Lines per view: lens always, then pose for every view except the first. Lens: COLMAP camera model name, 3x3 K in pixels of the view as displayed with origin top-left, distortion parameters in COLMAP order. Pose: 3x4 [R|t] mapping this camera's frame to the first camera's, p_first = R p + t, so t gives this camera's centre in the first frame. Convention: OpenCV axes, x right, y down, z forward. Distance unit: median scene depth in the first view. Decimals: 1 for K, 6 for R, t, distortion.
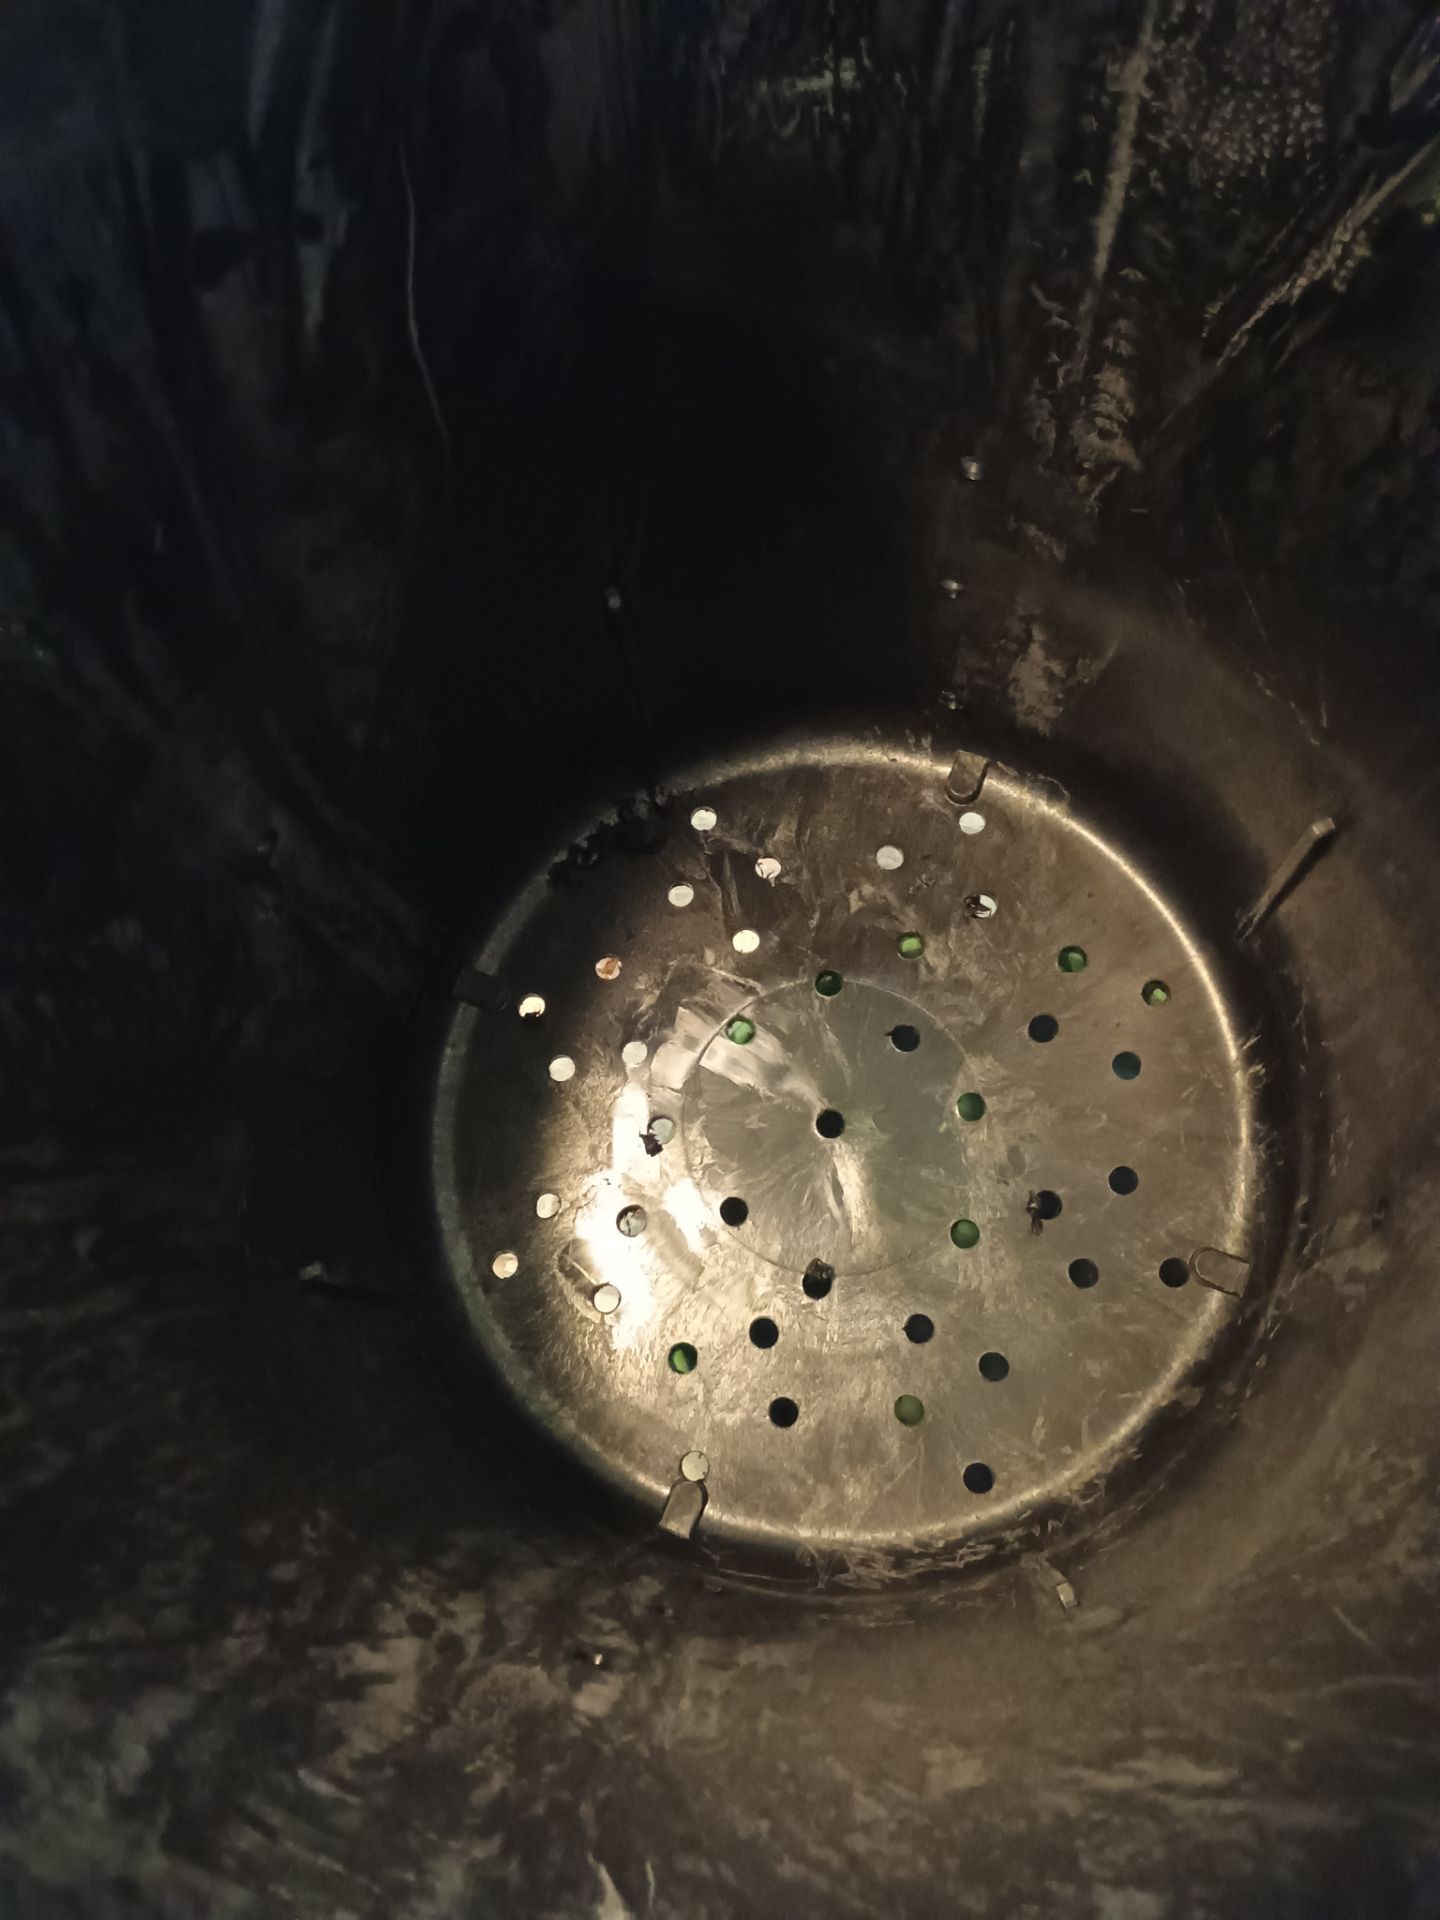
lens RADIAL K [[1765.5, 0, 713.0], [0, 1765.5, 924.9], [0, 0, 1]] dist [0.046201, -0.065255]
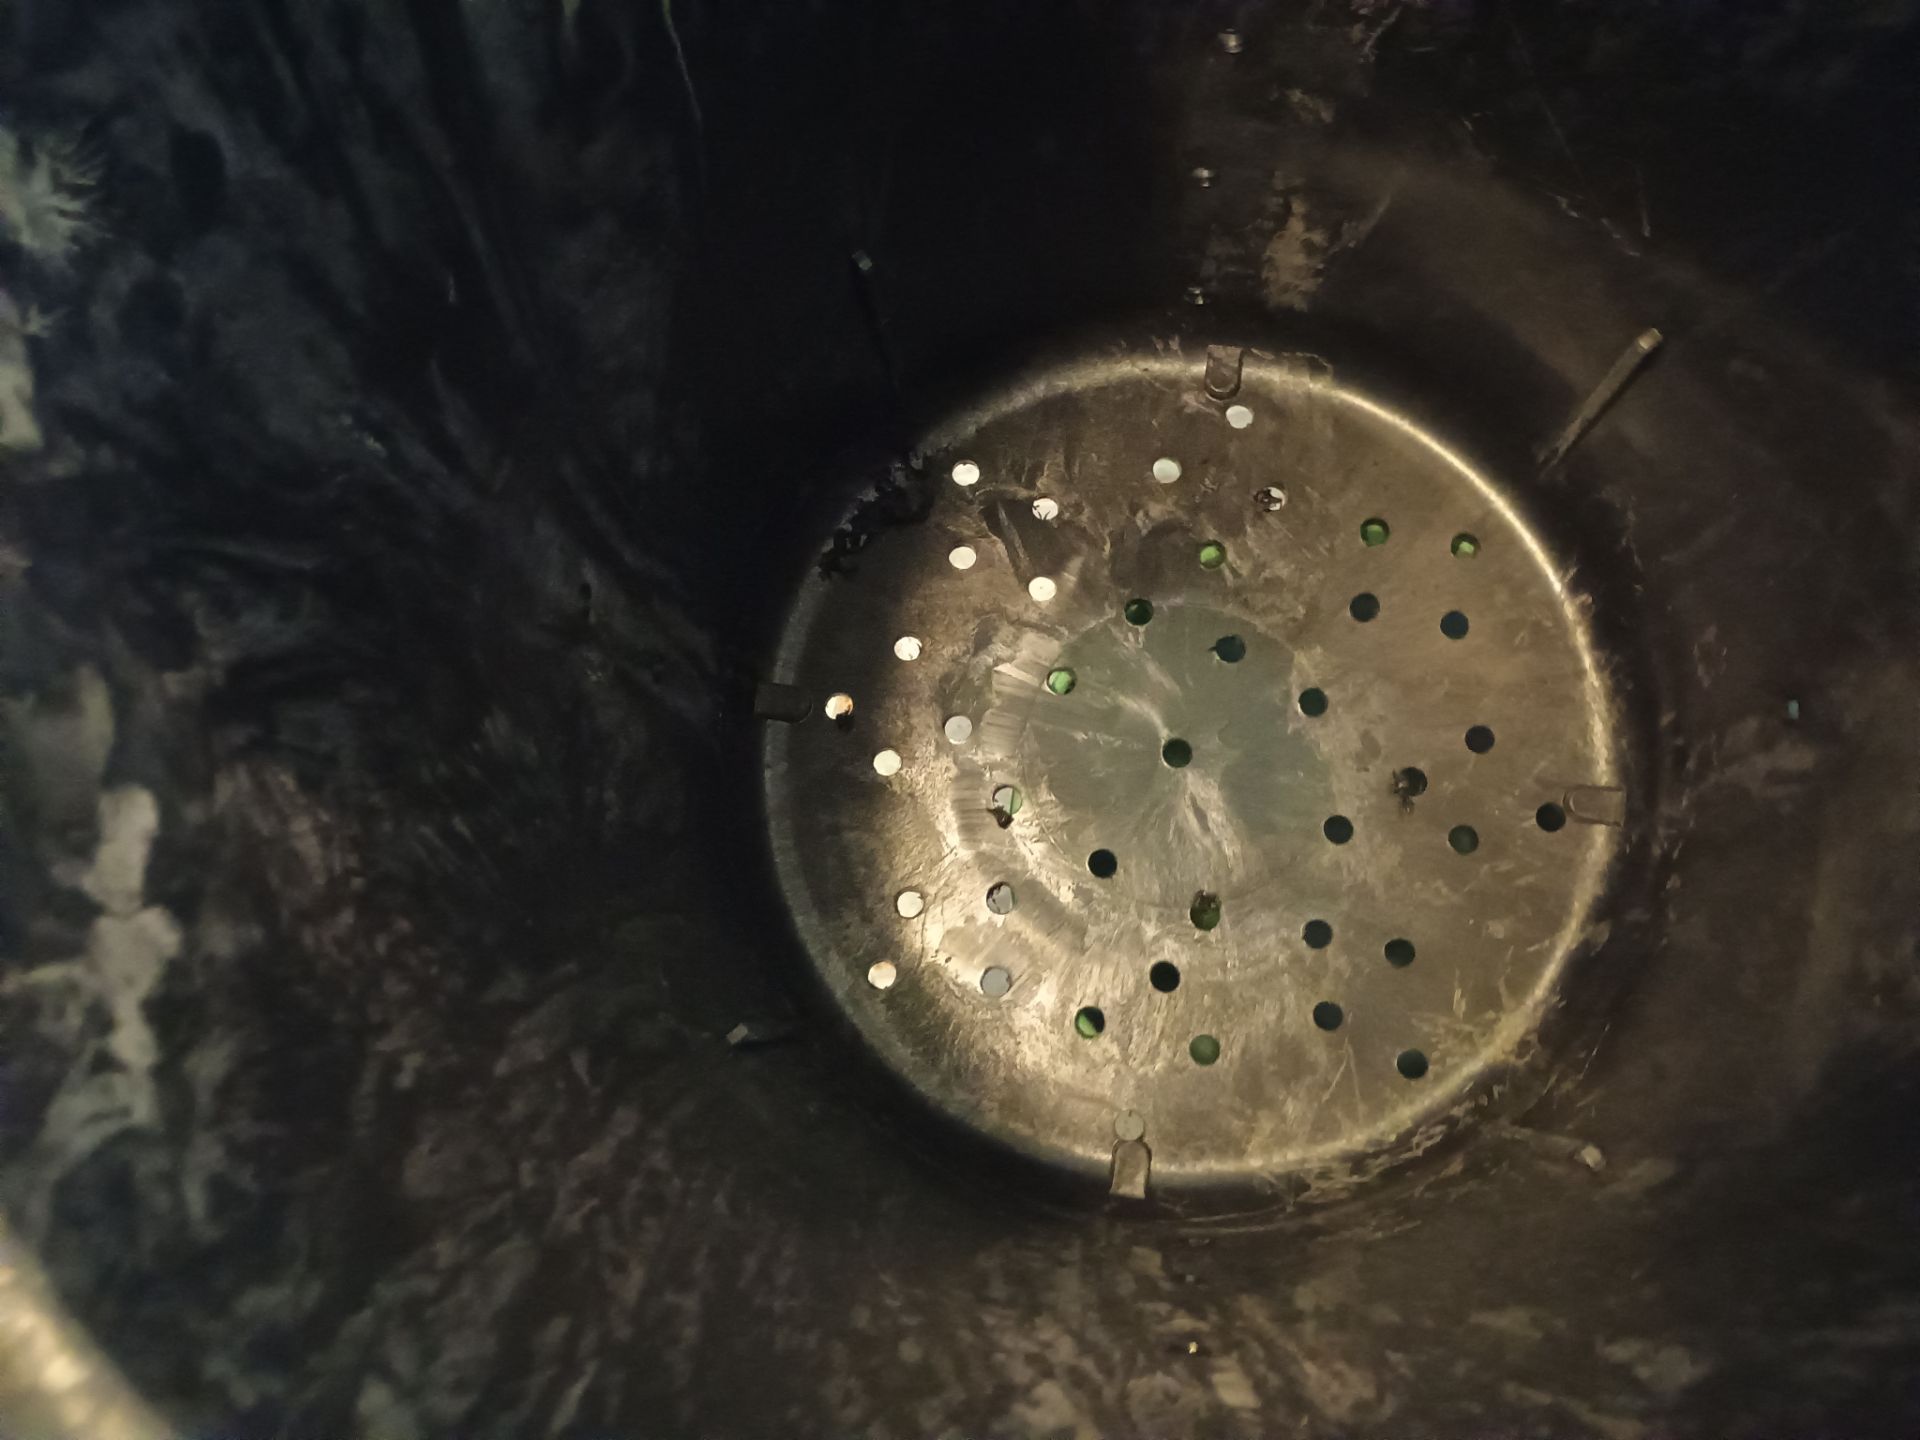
lens RADIAL K [[1765.5, 0, 962.4], [0, 1765.5, 673.0], [0, 0, 1]] dist [0.046201, -0.065255]
pose [[0.968353, -0.228814, 0.099685, -0.137630], [0.222349, 0.972313, 0.071898, -0.026569], [-0.113376, -0.047458, 0.992418, 0.055162]]
